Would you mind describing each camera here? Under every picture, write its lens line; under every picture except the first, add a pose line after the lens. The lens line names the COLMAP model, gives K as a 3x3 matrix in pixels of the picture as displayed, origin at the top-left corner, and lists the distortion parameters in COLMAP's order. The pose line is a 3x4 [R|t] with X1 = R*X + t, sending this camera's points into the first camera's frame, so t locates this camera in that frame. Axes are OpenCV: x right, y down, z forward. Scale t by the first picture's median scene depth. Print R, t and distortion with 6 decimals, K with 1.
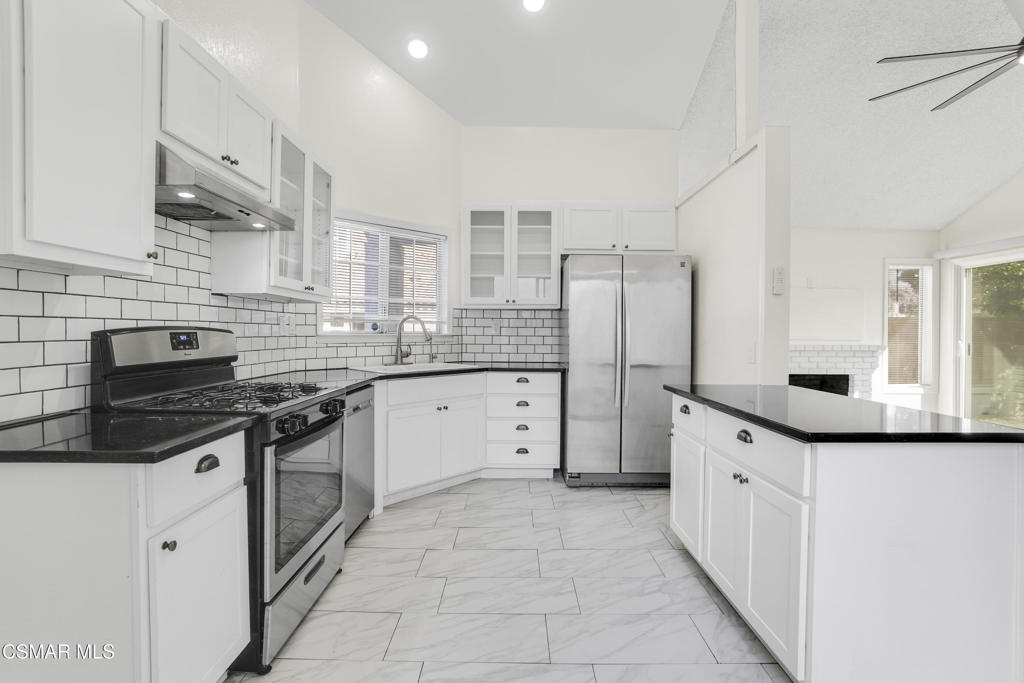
lens RADIAL K [[478.5, 0, 510.9], [0, 478.5, 340.1], [0, 0, 1]] dist [-0.016116, 0.001166]
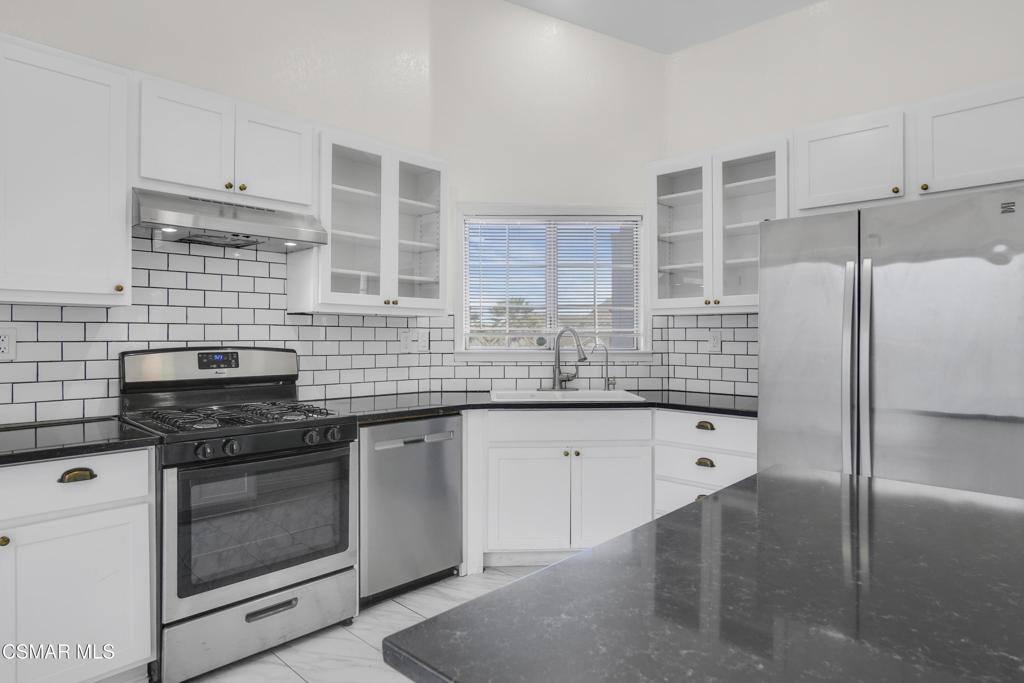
lens RADIAL K [[589.6, 0, 512.7], [0, 589.6, 338.6], [0, 0, 1]] dist [-0.008215, 0.000219]
pose [[0.733945, -0.002835, -0.679203, 0.382278], [-0.010751, 0.999818, -0.015791, -0.017837], [0.679124, 0.018892, 0.733780, 0.251535]]
